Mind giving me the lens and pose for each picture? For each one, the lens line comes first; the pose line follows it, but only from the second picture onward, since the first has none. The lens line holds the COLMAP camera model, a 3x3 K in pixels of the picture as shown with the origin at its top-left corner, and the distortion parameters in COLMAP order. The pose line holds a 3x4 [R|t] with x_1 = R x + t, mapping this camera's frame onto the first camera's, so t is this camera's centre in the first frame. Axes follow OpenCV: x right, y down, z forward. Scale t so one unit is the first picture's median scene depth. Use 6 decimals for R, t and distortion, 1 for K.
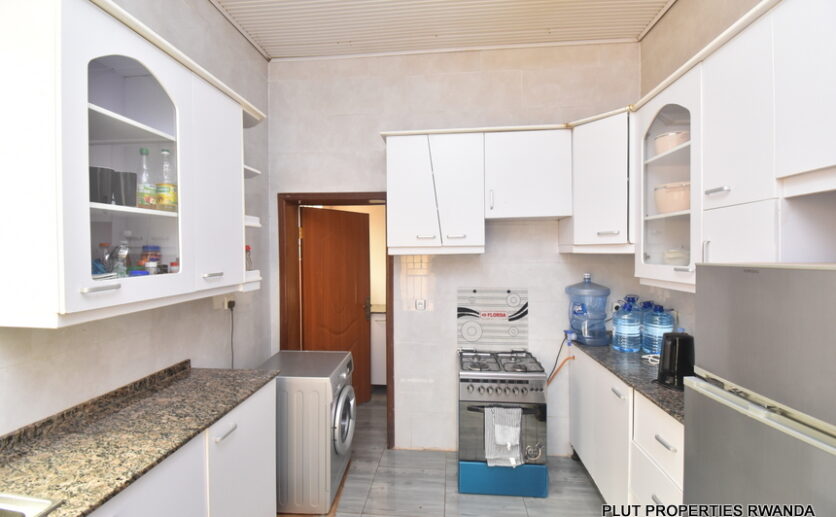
lens RADIAL K [[370.9, 0, 415.6], [0, 370.9, 257.8], [0, 0, 1]] dist [0.022678, -0.026567]
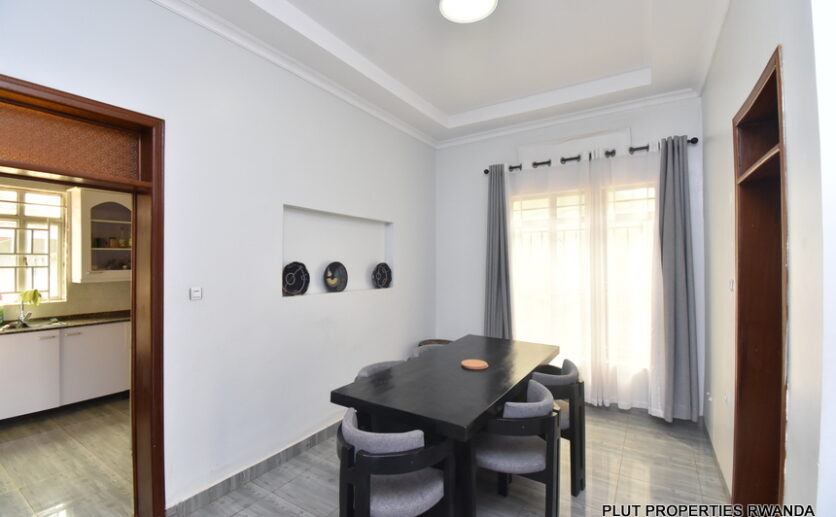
lens RADIAL K [[370.9, 0, 415.6], [0, 370.9, 257.8], [0, 0, 1]] dist [0.022678, -0.026567]
pose [[0.898728, -0.001204, -0.438504, 1.645069], [-0.009975, 0.999681, -0.023188, -0.003314], [0.438392, 0.025214, 0.898430, -0.387972]]
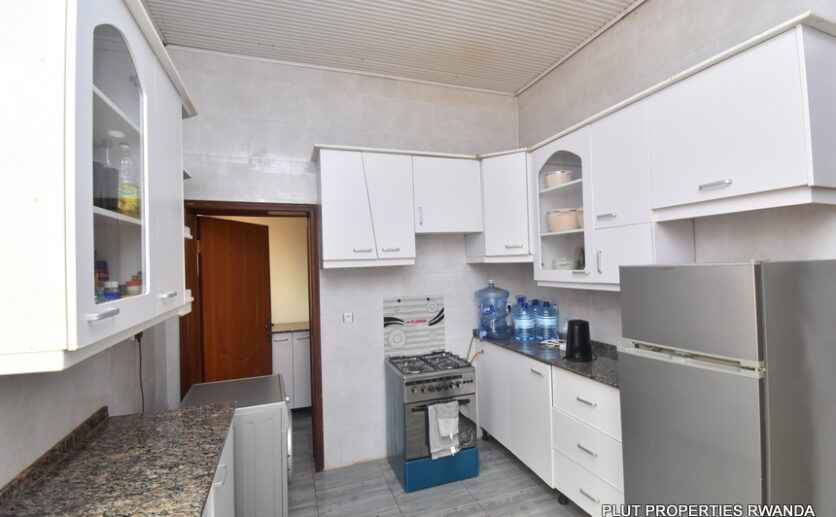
lens RADIAL K [[370.9, 0, 415.6], [0, 370.9, 257.8], [0, 0, 1]] dist [0.022678, -0.026567]
pose [[0.910090, -0.013025, 0.414207, -0.289545], [0.029237, 0.999033, -0.032825, 0.003860], [-0.413379, 0.041984, 0.909591, 0.005715]]
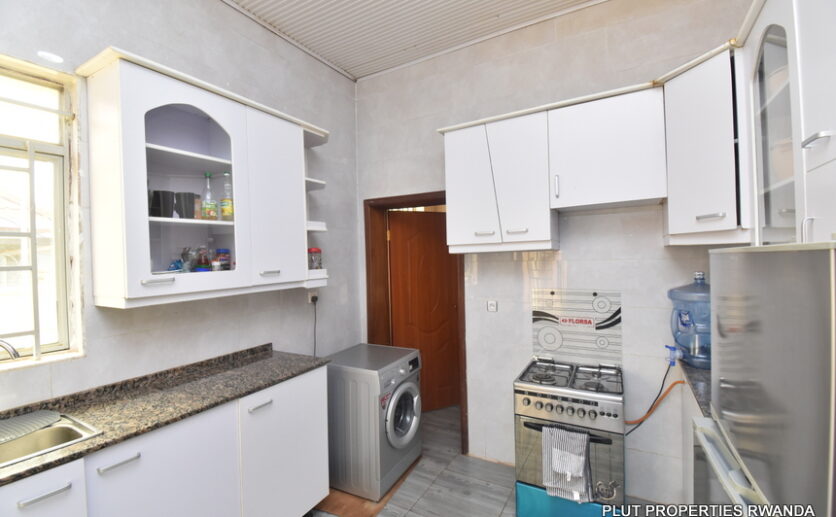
lens RADIAL K [[370.9, 0, 415.6], [0, 370.9, 257.8], [0, 0, 1]] dist [0.022678, -0.026567]
pose [[0.909770, -0.017450, -0.414746, 0.280756], [0.014694, 0.999844, -0.009835, 0.013454], [0.414853, 0.002854, 0.909884, 0.083590]]
